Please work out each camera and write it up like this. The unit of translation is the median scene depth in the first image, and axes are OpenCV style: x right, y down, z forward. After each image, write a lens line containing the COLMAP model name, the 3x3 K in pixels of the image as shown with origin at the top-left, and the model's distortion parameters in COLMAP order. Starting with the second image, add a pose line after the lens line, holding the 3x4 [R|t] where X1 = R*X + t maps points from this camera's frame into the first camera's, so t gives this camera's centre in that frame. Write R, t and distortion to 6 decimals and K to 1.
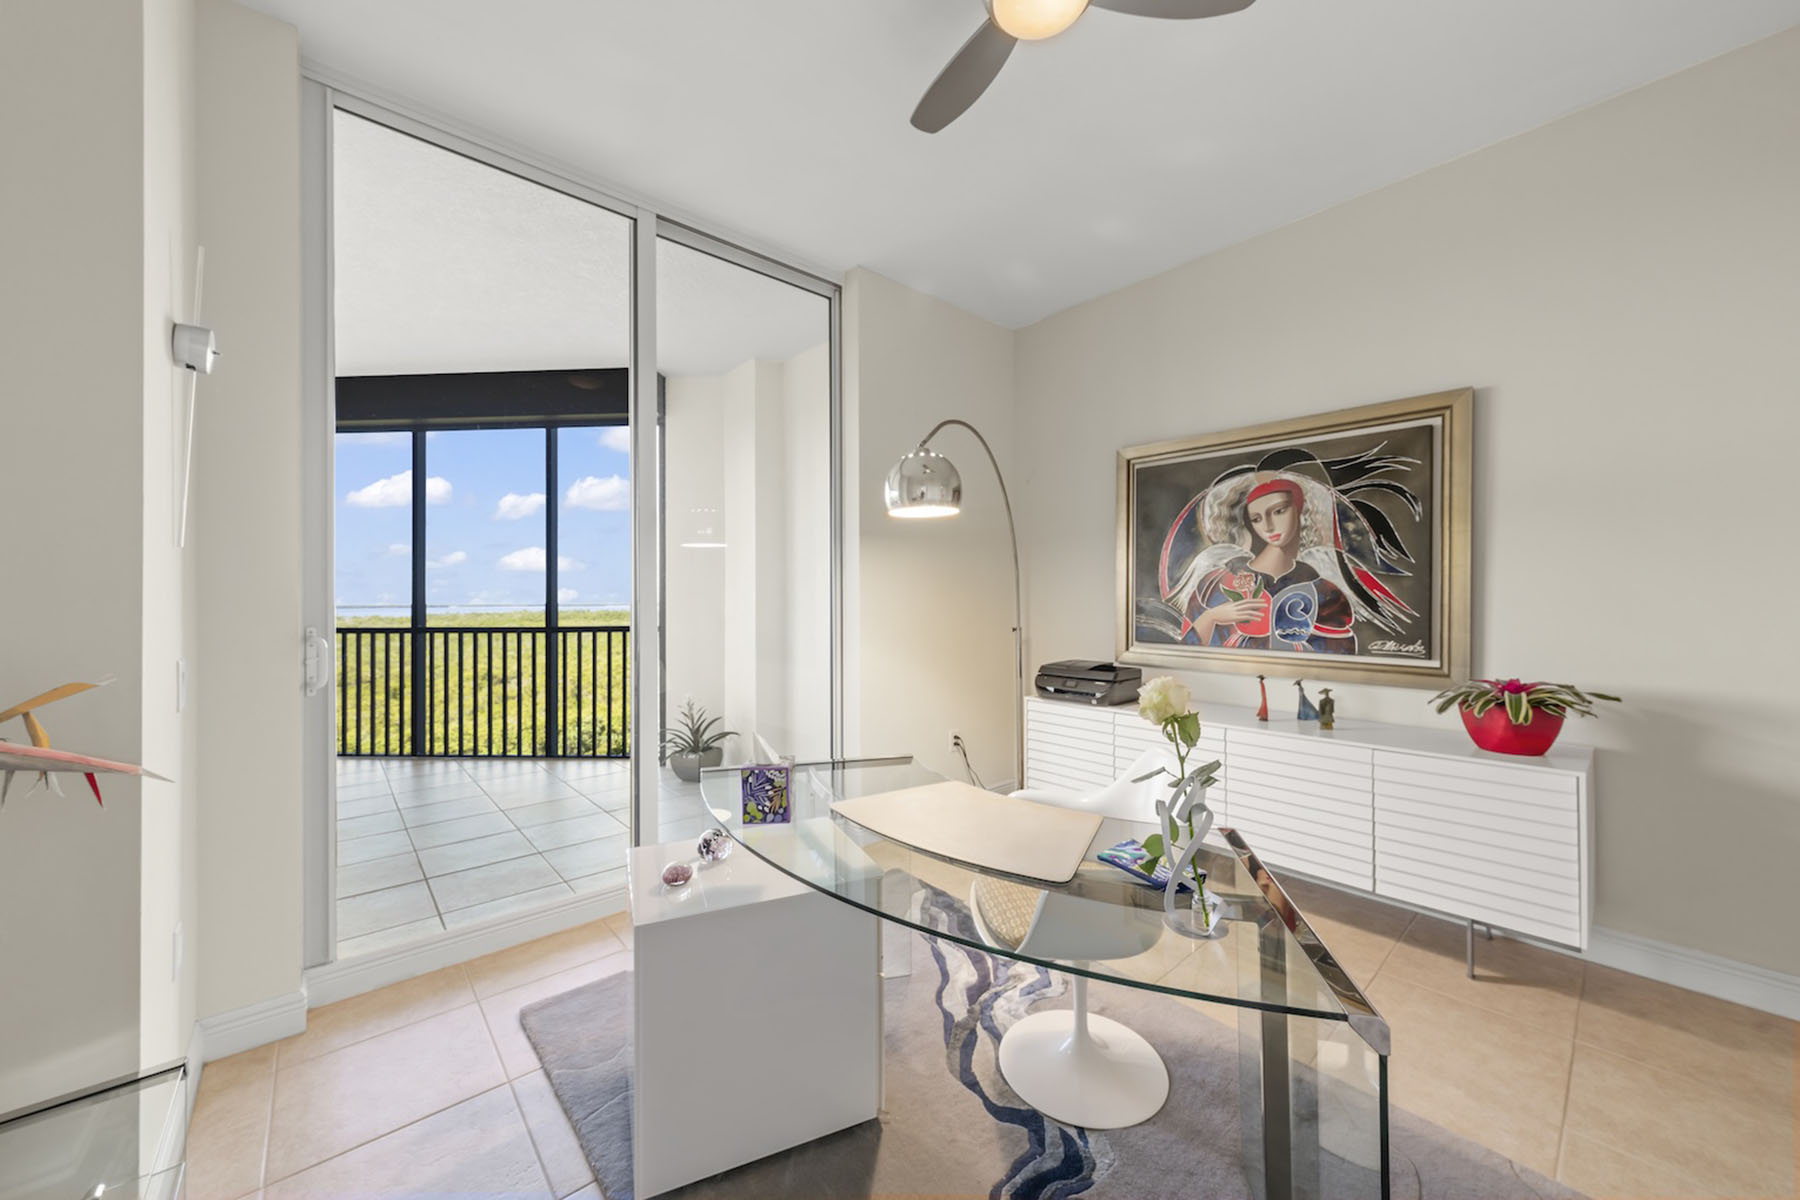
lens RADIAL K [[680.2, 0, 902.1], [0, 680.2, 594.6], [0, 0, 1]] dist [0.000624, 0.000183]
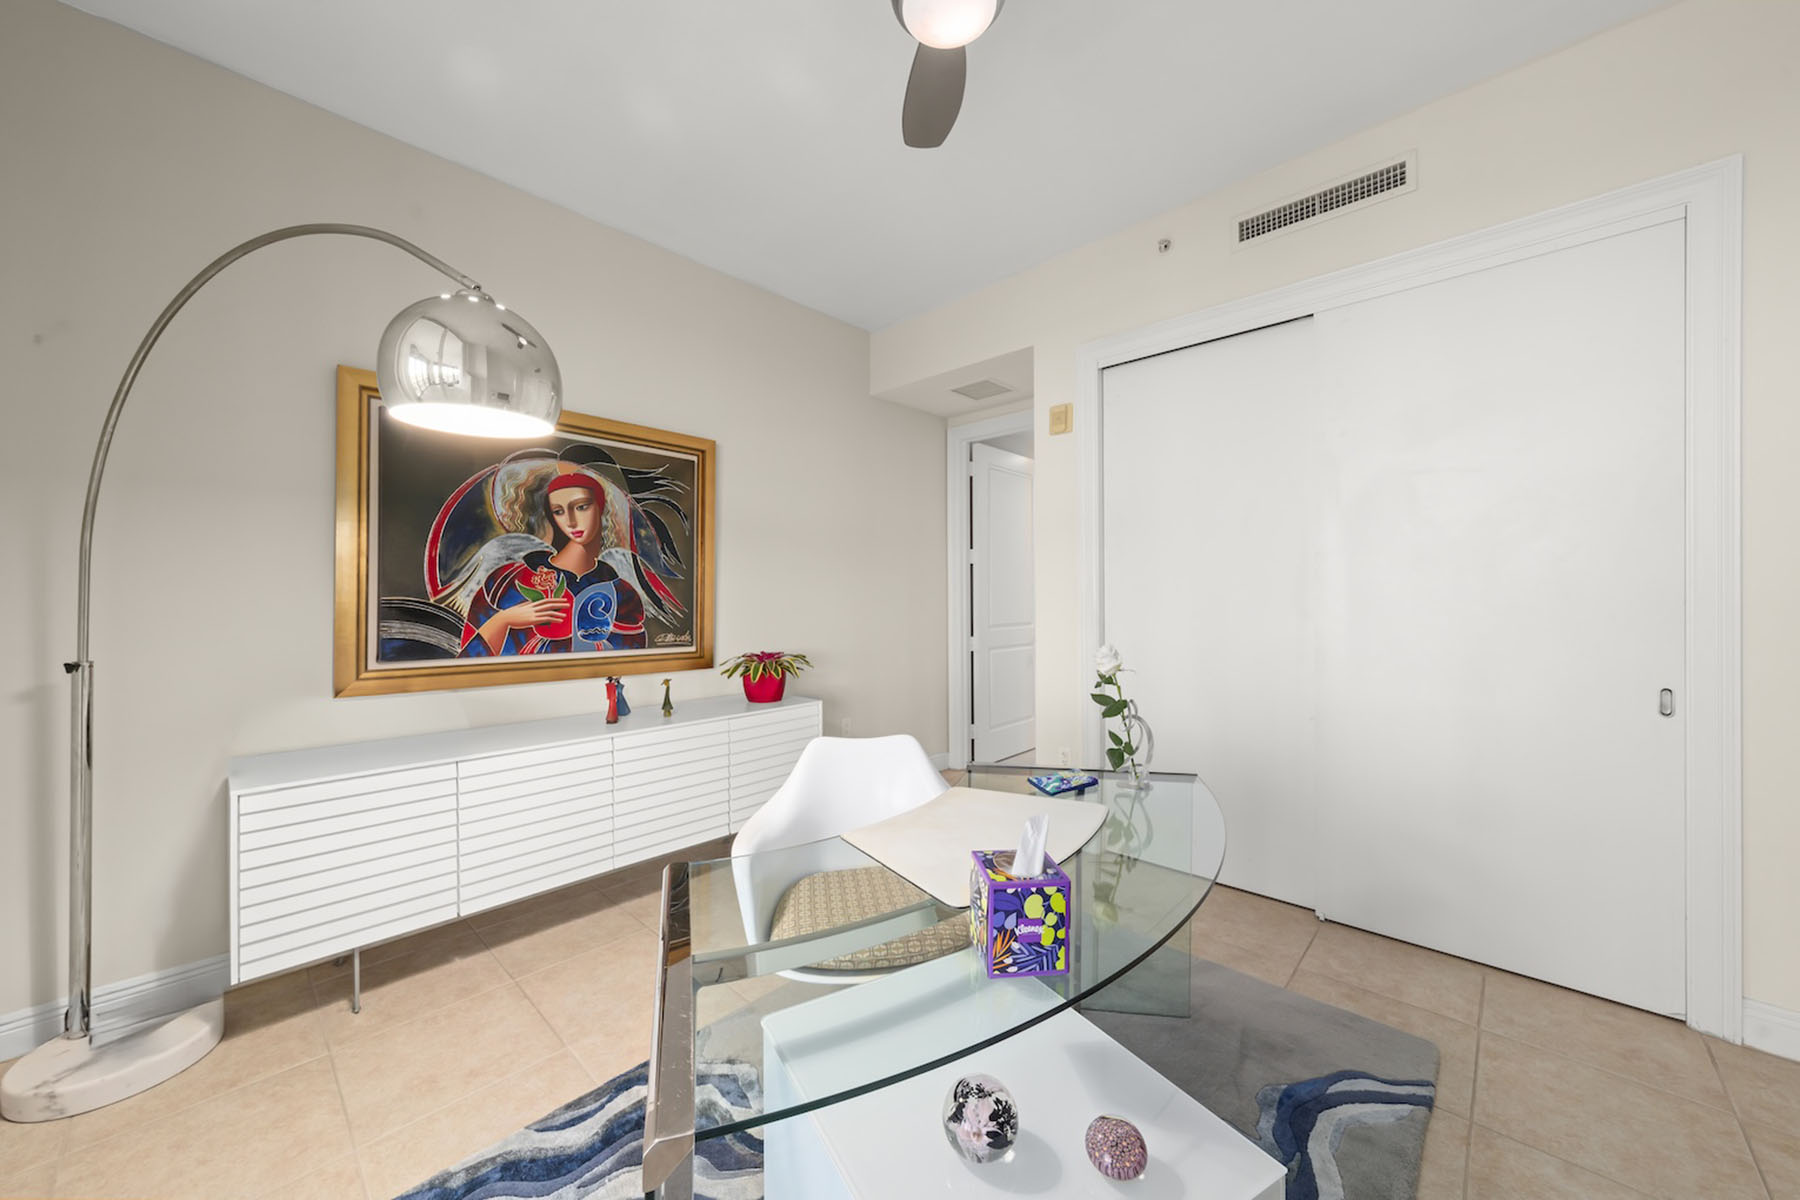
lens RADIAL K [[662.4, 0, 904.9], [0, 662.4, 595.6], [0, 0, 1]] dist [0.000725, -0.000023]
pose [[-0.113084, 0.005391, 0.993571, -0.441213], [-0.002437, 0.999981, -0.005703, 0.007123], [-0.993582, -0.003066, -0.113069, 0.666298]]
